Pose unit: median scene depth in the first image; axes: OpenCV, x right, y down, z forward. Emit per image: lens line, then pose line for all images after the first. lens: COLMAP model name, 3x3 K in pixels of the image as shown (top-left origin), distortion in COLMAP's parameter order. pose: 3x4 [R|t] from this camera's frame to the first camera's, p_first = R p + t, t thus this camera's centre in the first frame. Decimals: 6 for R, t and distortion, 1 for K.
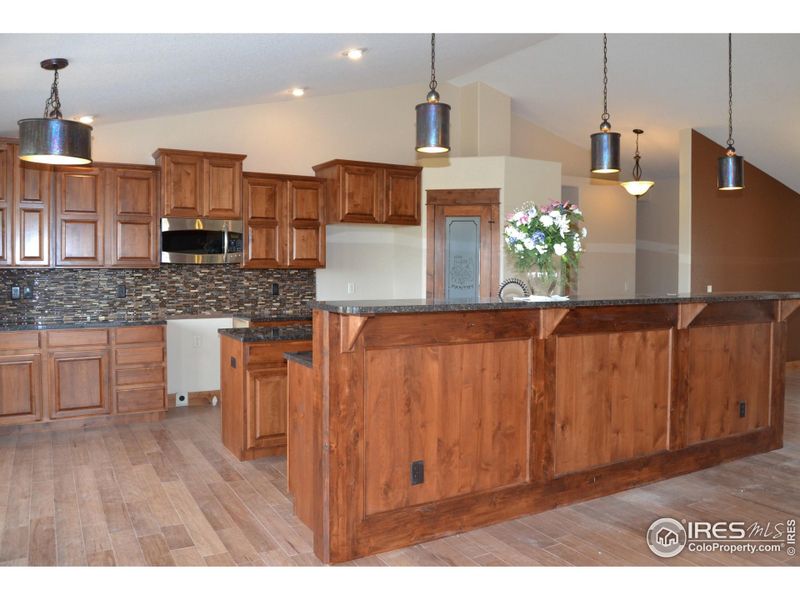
lens RADIAL K [[636.5, 0, 372.8], [0, 636.5, 271.2], [0, 0, 1]] dist [-0.043815, 0.003801]
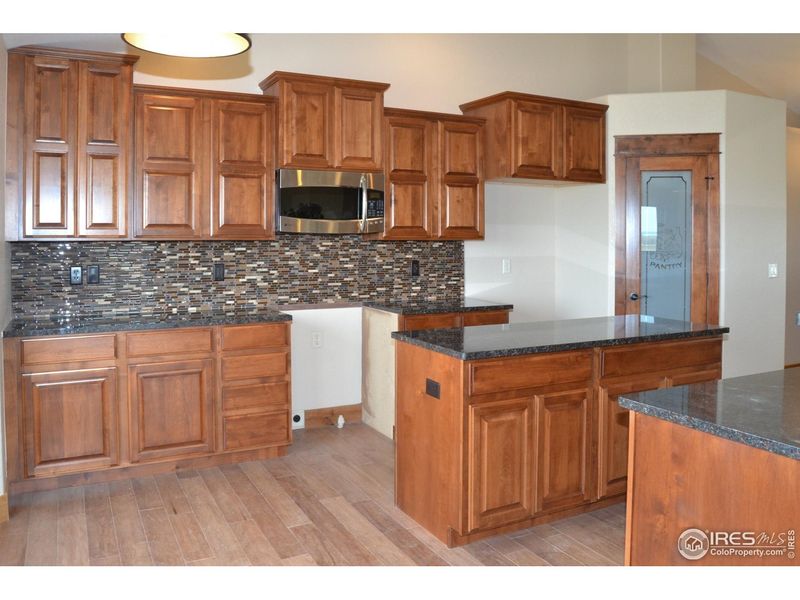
lens RADIAL K [[648.6, 0, 387.5], [0, 648.6, 231.3], [0, 0, 1]] dist [-0.059546, 0.002093]
pose [[0.999961, 0.000362, -0.008848, -0.194686], [-0.000496, 0.999885, -0.015188, -0.003296], [0.008842, 0.015192, 0.999846, 0.262046]]
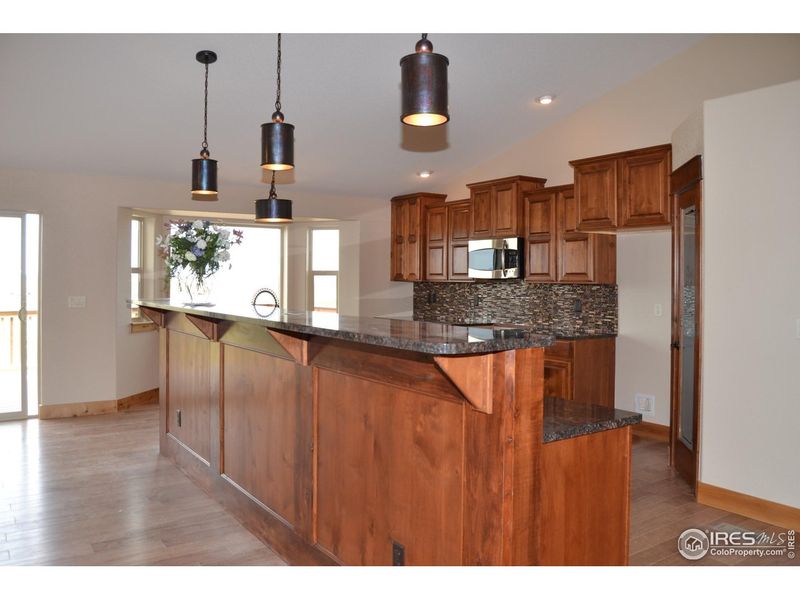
lens RADIAL K [[635.5, 0, 419.4], [0, 635.5, 278.7], [0, 0, 1]] dist [-0.007037, 0.000252]
pose [[0.157908, -0.001702, -0.987452, 0.807918], [-0.019075, 0.999807, -0.004773, -0.003126], [0.987270, 0.019590, 0.157845, 0.671742]]
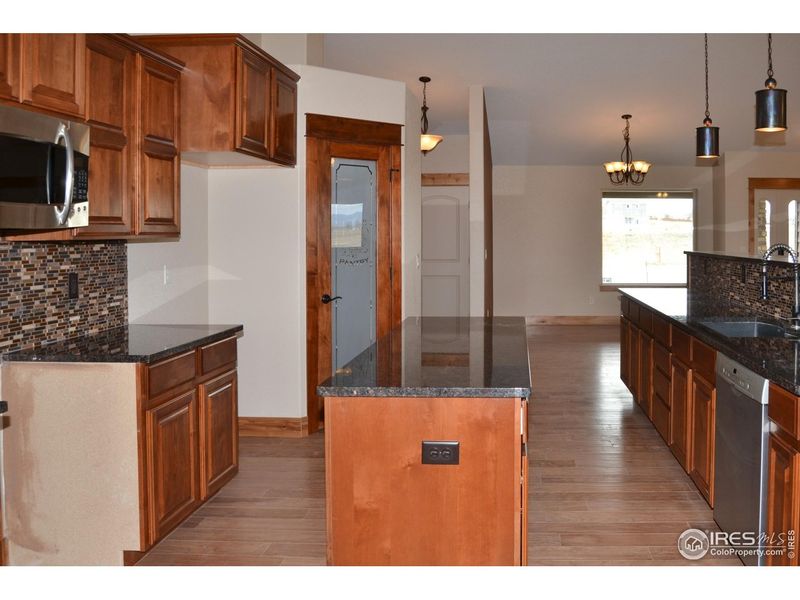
lens RADIAL K [[679.8, 0, 499.3], [0, 679.8, 237.0], [0, 0, 1]] dist [-0.045567, 0.002750]
pose [[0.487475, -0.014856, 0.873011, -0.456949], [0.012564, 0.999871, 0.010000, -0.007962], [-0.873047, 0.006094, 0.487598, 0.547669]]
